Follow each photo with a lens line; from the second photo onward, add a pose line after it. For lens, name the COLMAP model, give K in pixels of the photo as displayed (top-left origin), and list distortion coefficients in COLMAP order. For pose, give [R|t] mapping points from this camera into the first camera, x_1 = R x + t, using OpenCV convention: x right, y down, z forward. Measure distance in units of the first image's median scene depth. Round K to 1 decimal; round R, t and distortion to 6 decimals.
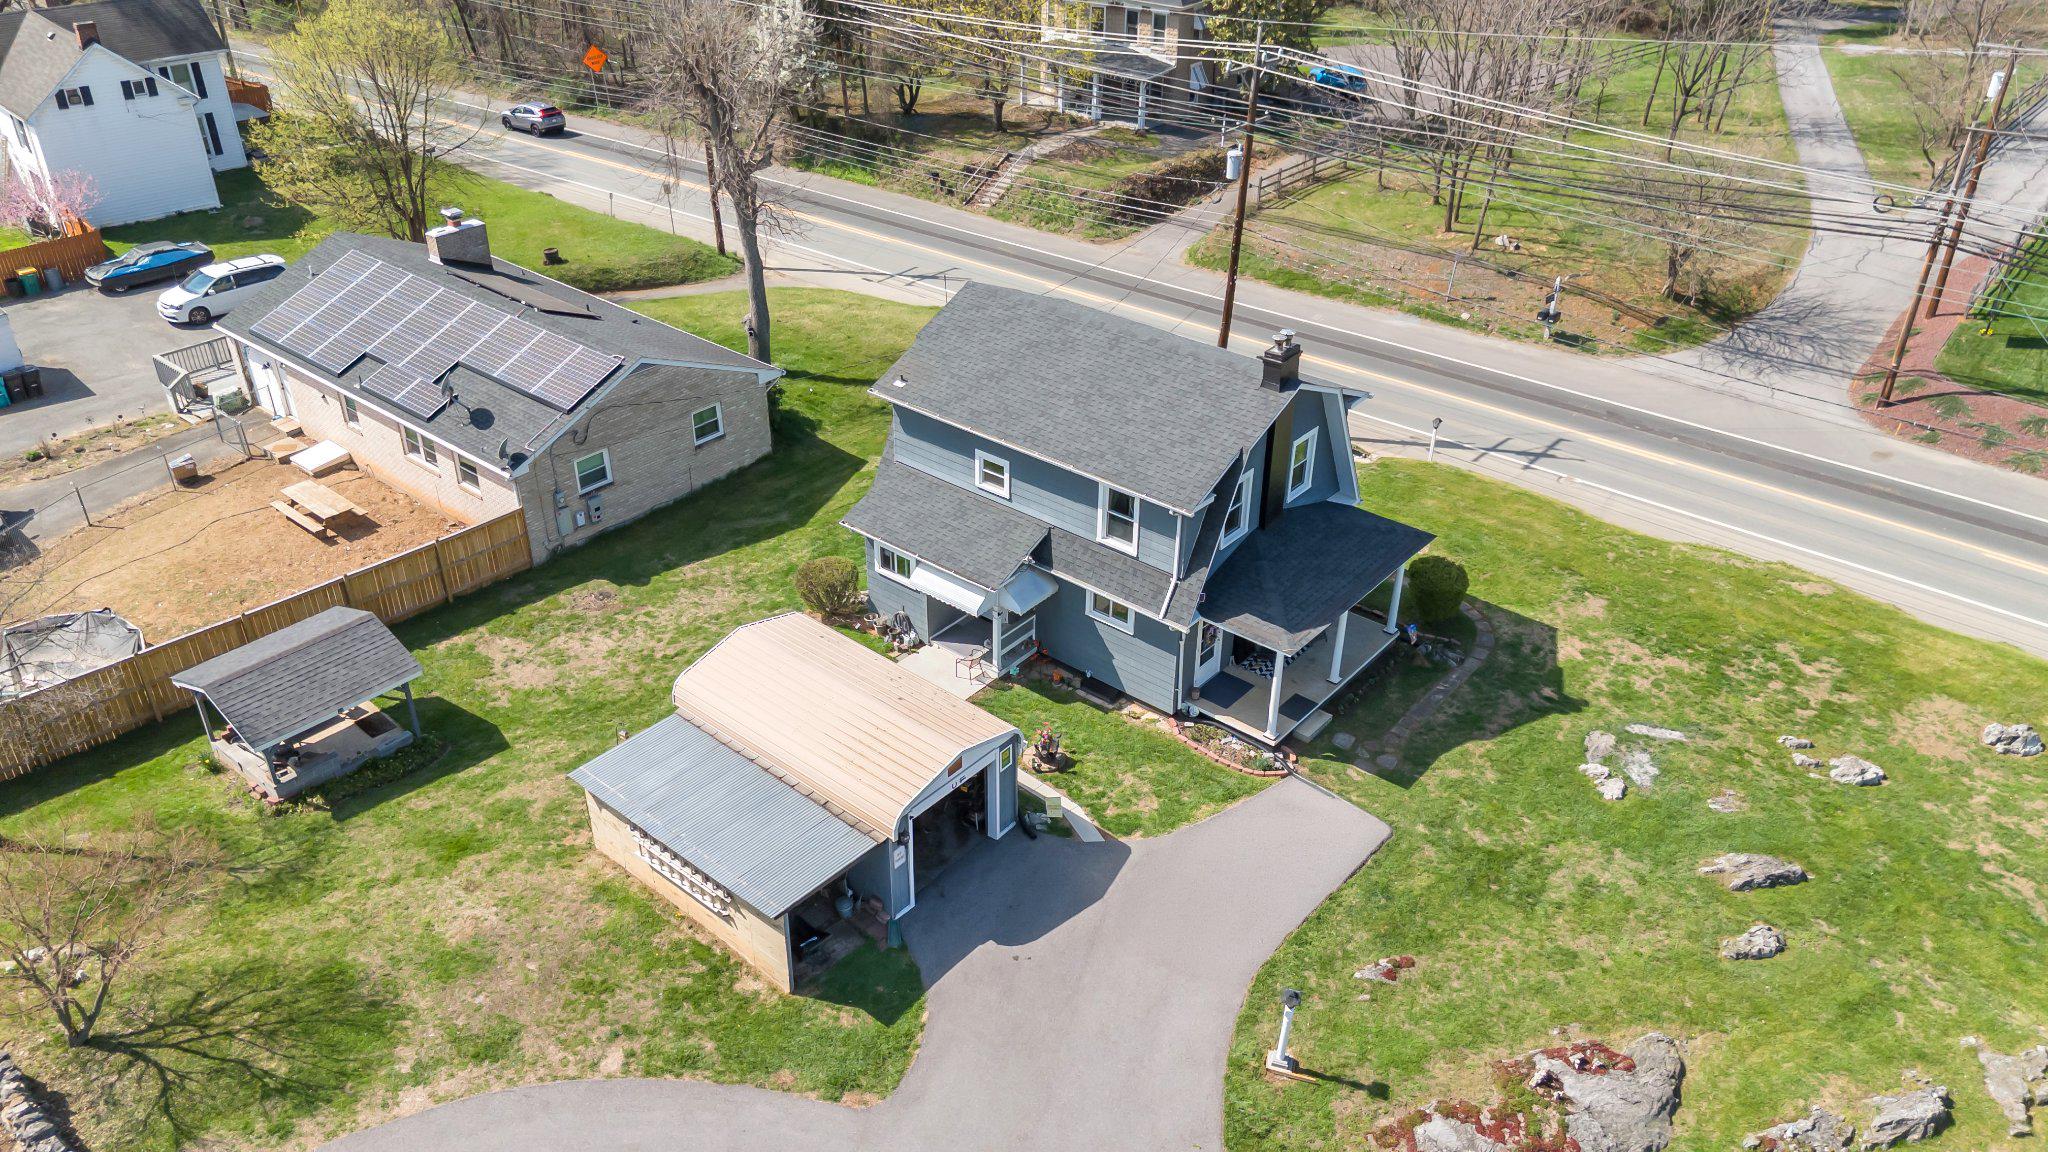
lens RADIAL K [[1512.9, 0, 1024.0], [0, 1512.9, 576.0], [0, 0, 1]] dist [0.065309, -0.064857]
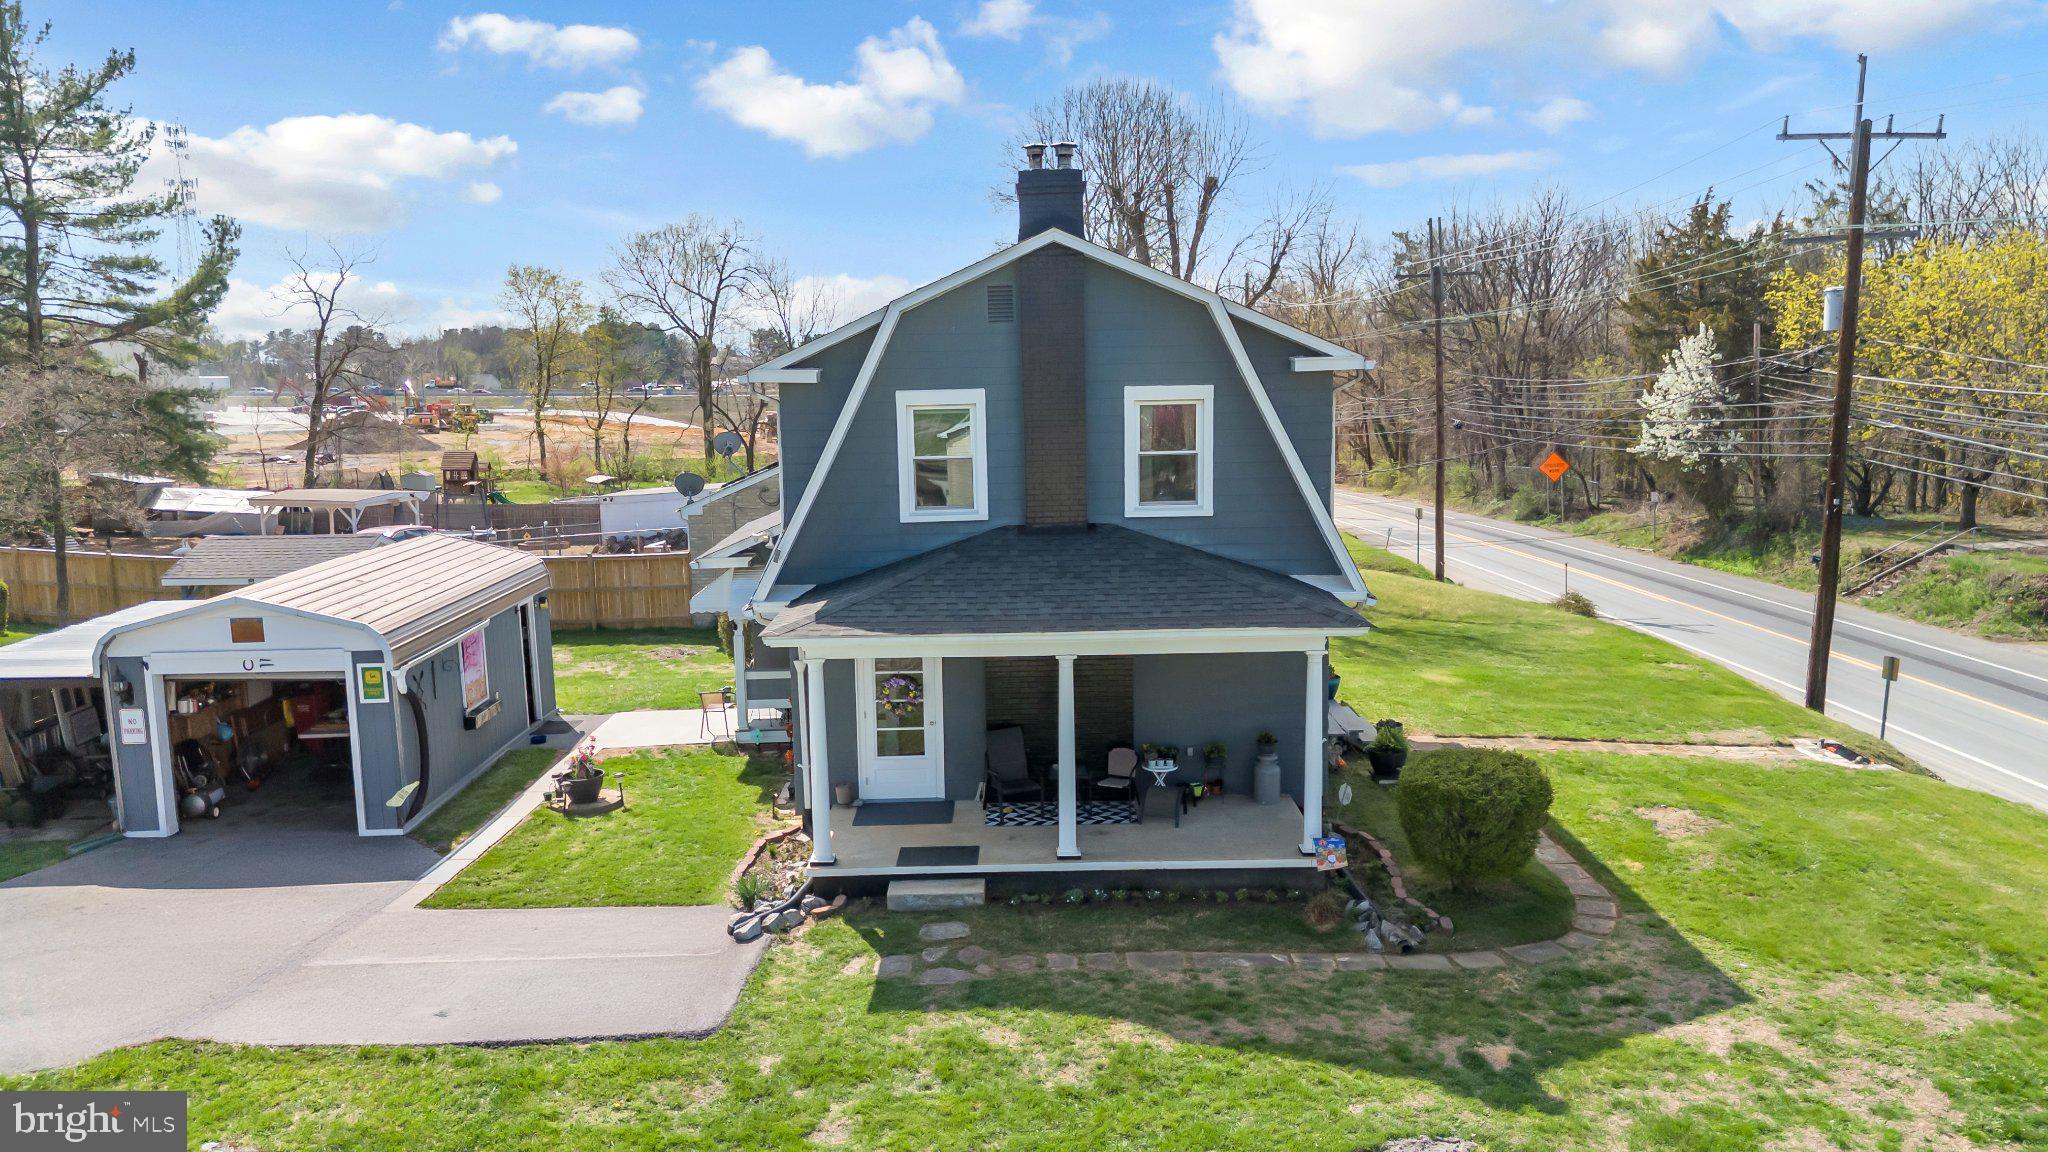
lens RADIAL K [[1512.9, 0, 1024.0], [0, 1512.9, 576.0], [0, 0, 1]] dist [0.065309, -0.064857]
pose [[0.642902, 0.089785, -0.760668, 0.604336], [-0.379666, 0.899872, -0.214671, 0.106332], [0.665230, 0.426812, 0.612618, 0.717589]]
